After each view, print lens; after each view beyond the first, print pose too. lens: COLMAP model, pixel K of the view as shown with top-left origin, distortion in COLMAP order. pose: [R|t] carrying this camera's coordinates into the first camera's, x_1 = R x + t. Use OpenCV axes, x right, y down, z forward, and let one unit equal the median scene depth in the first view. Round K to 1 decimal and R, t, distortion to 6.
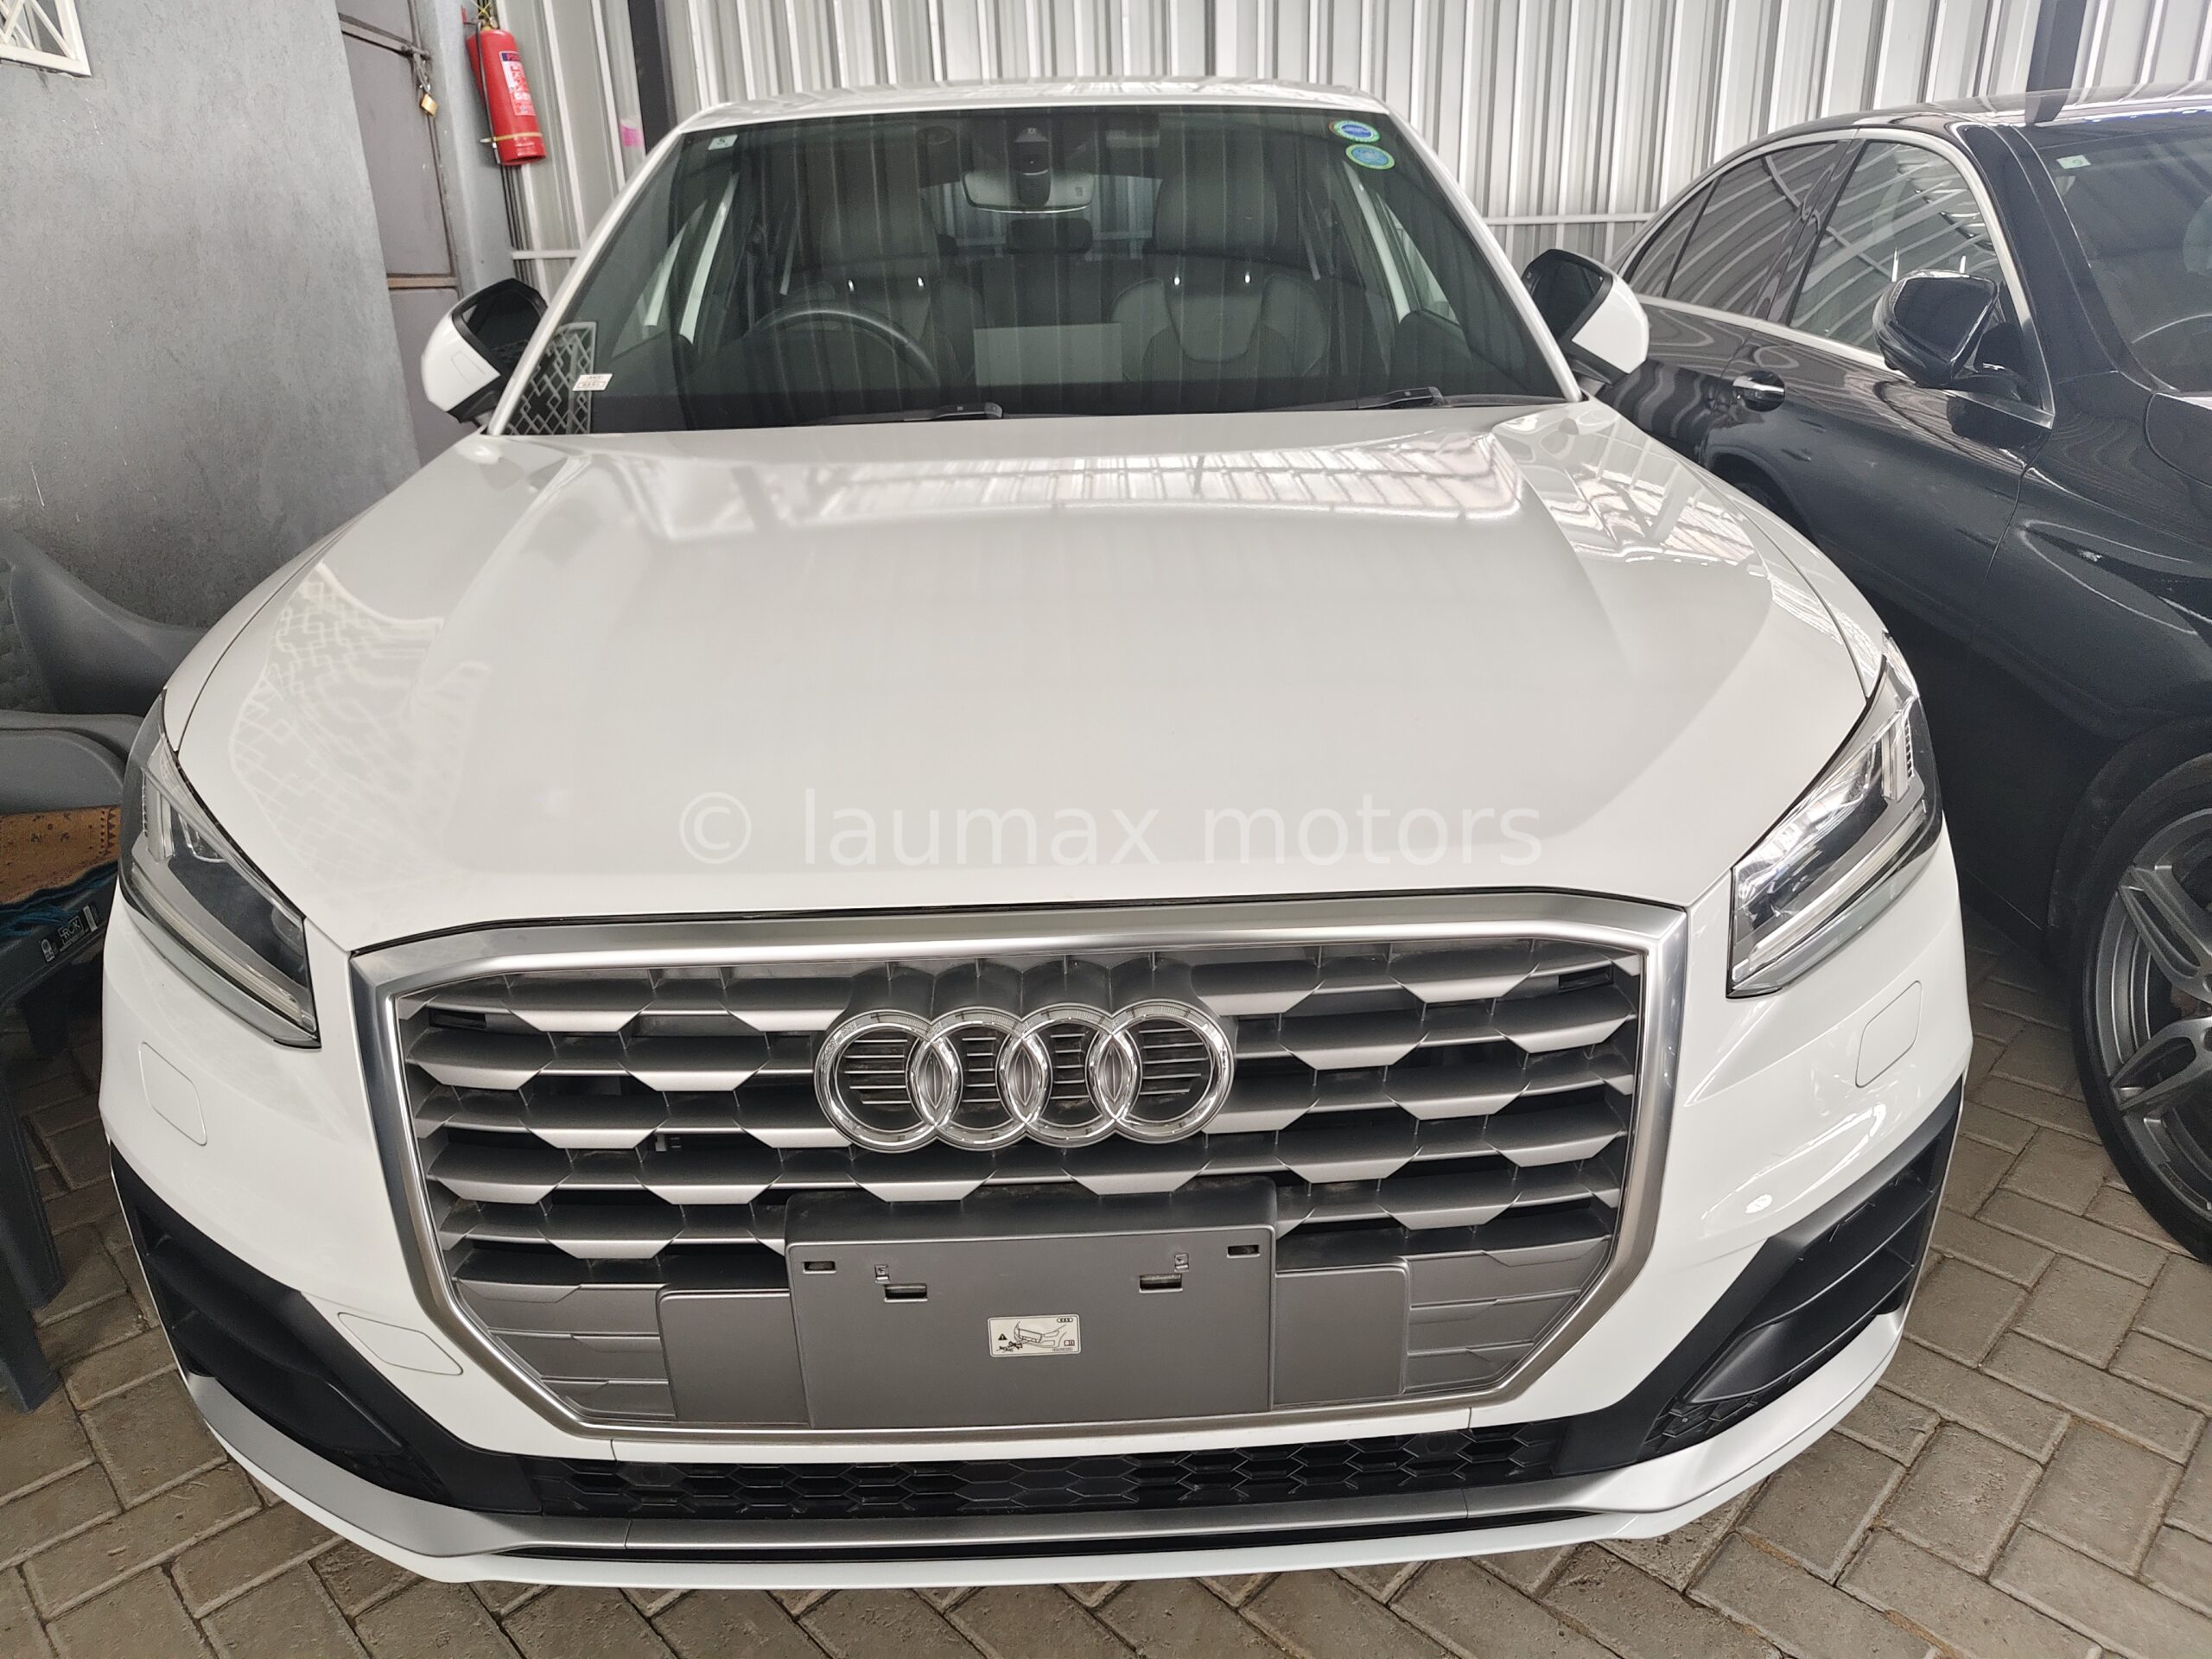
lens RADIAL K [[1511.9, 0, 1108.6], [0, 1511.9, 828.9], [0, 0, 1]] dist [0.006348, -0.002337]
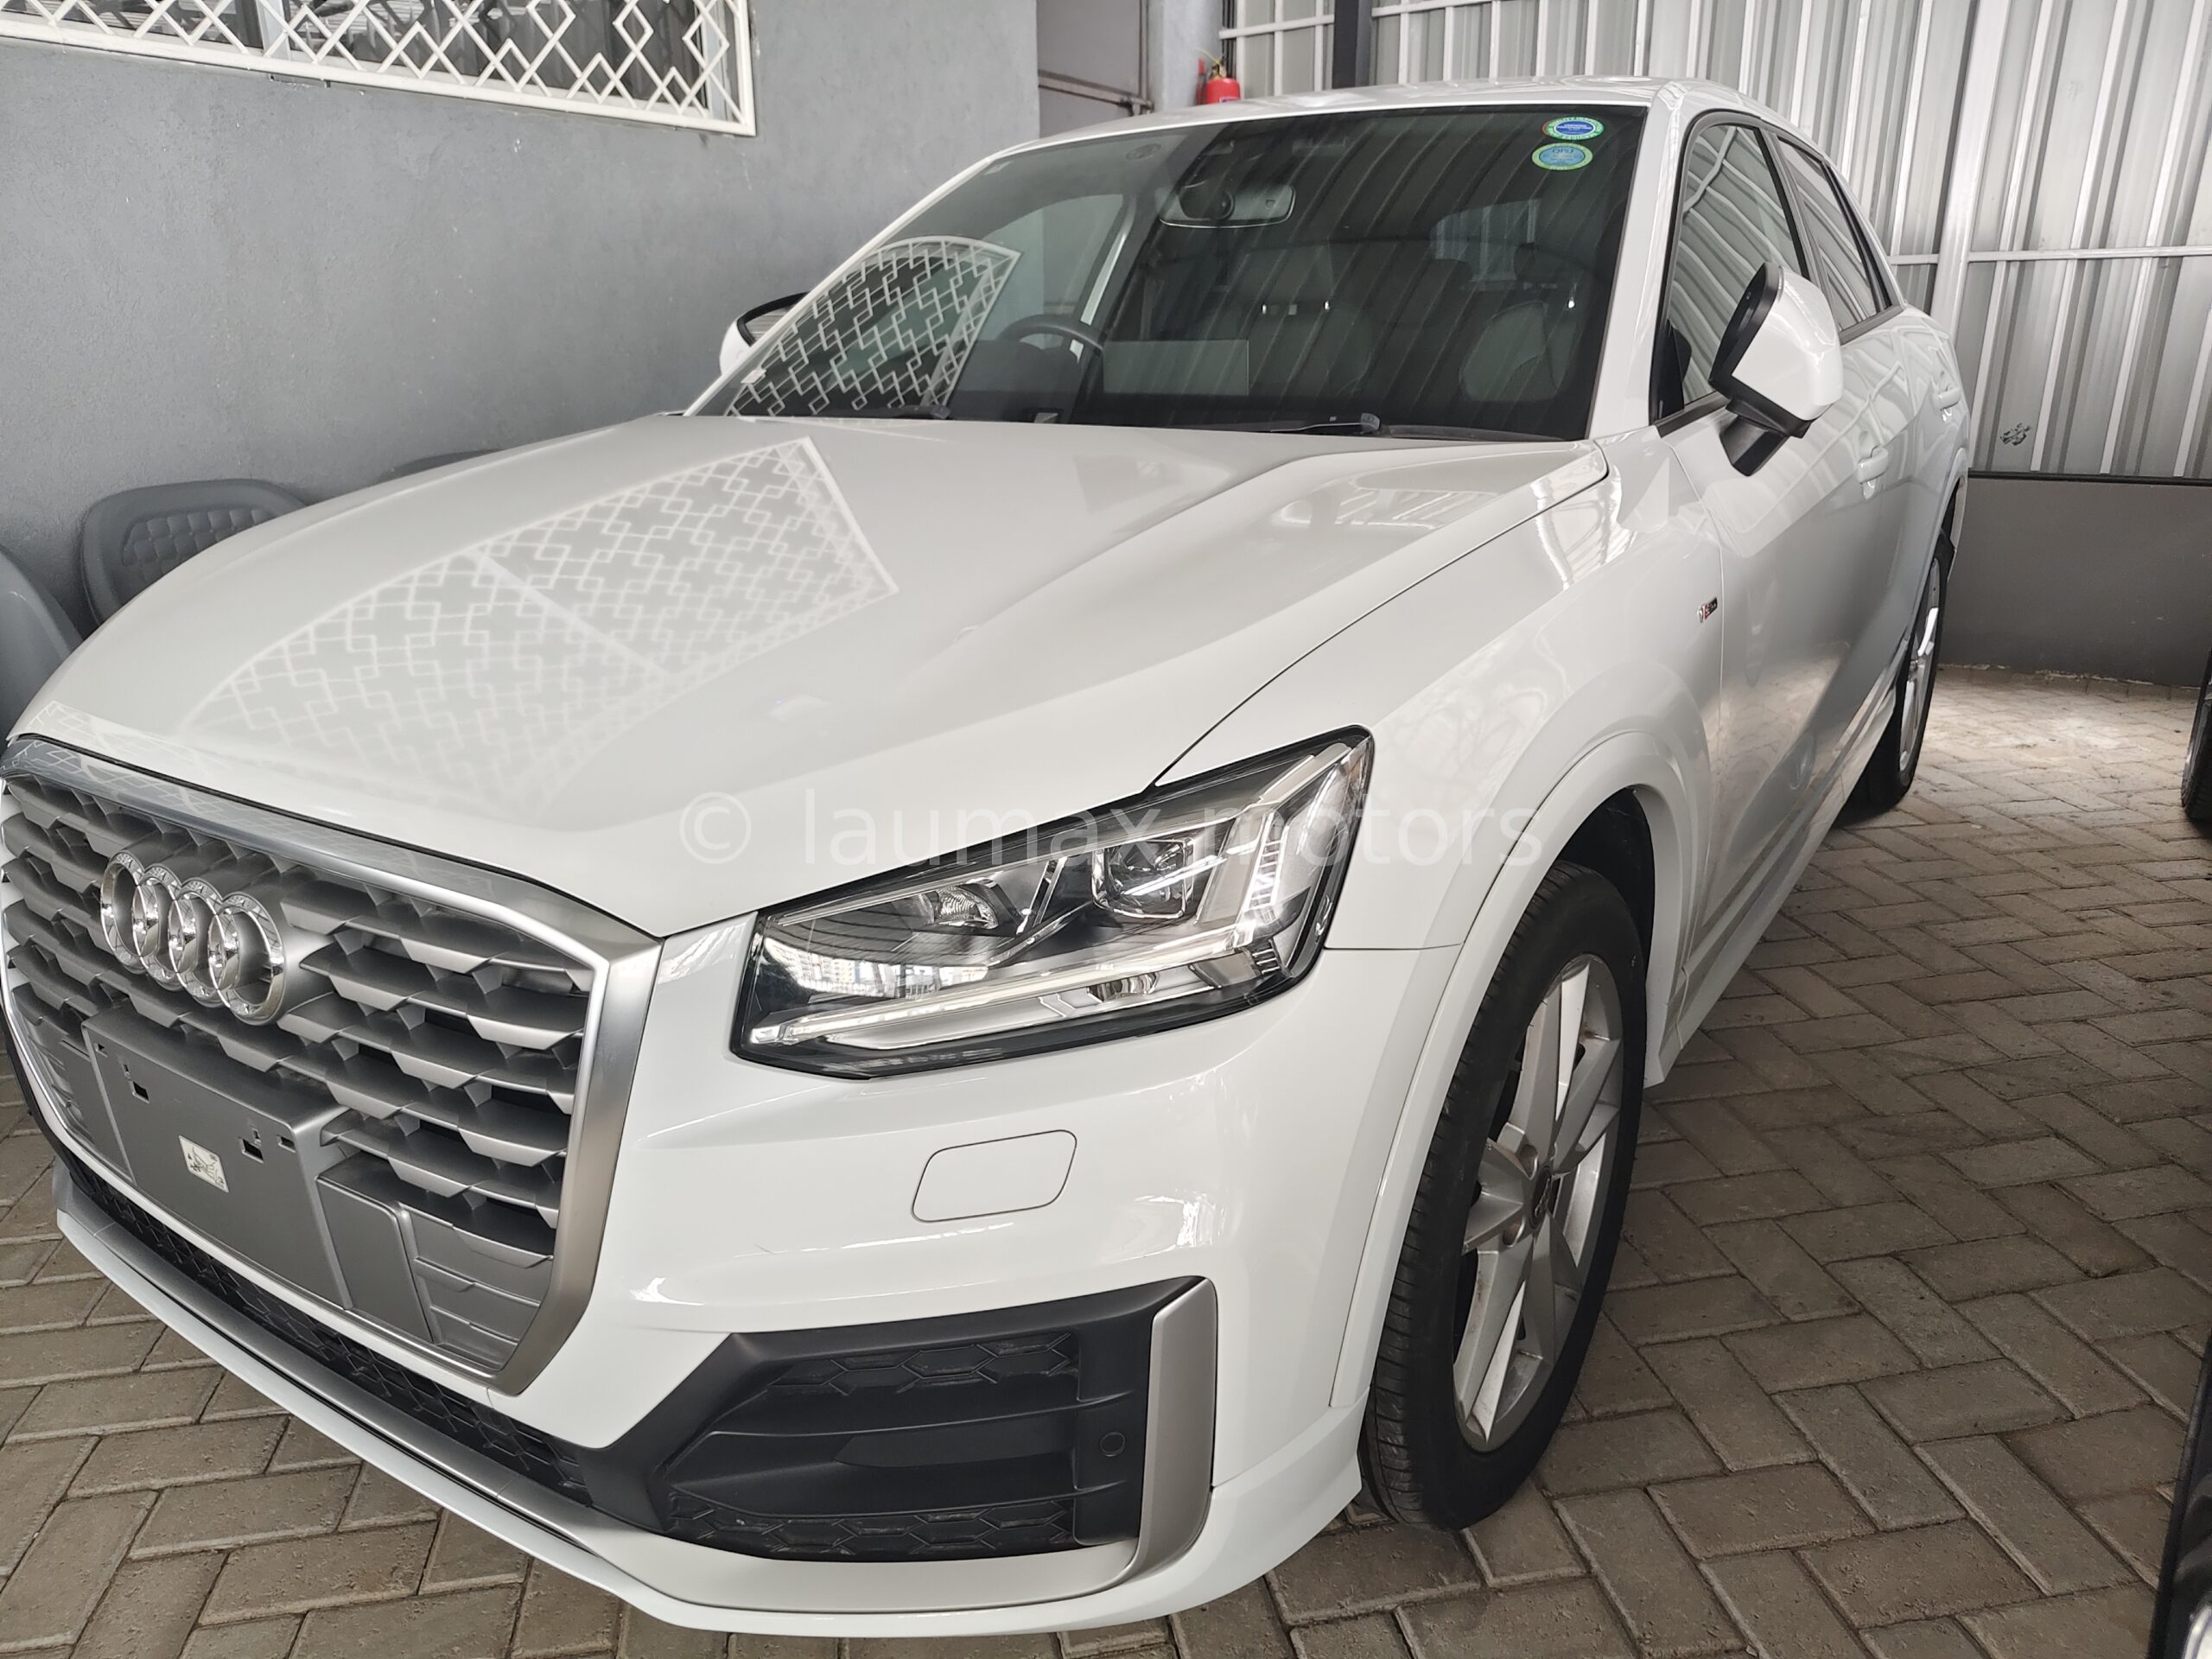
lens RADIAL K [[1511.9, 0, 1108.6], [0, 1511.9, 828.9], [0, 0, 1]] dist [0.006348, -0.002337]
pose [[0.825671, 0.196136, -0.528960, 0.518792], [-0.207550, 0.977468, 0.038470, -0.050866], [0.524586, 0.078022, 0.847774, 0.169275]]
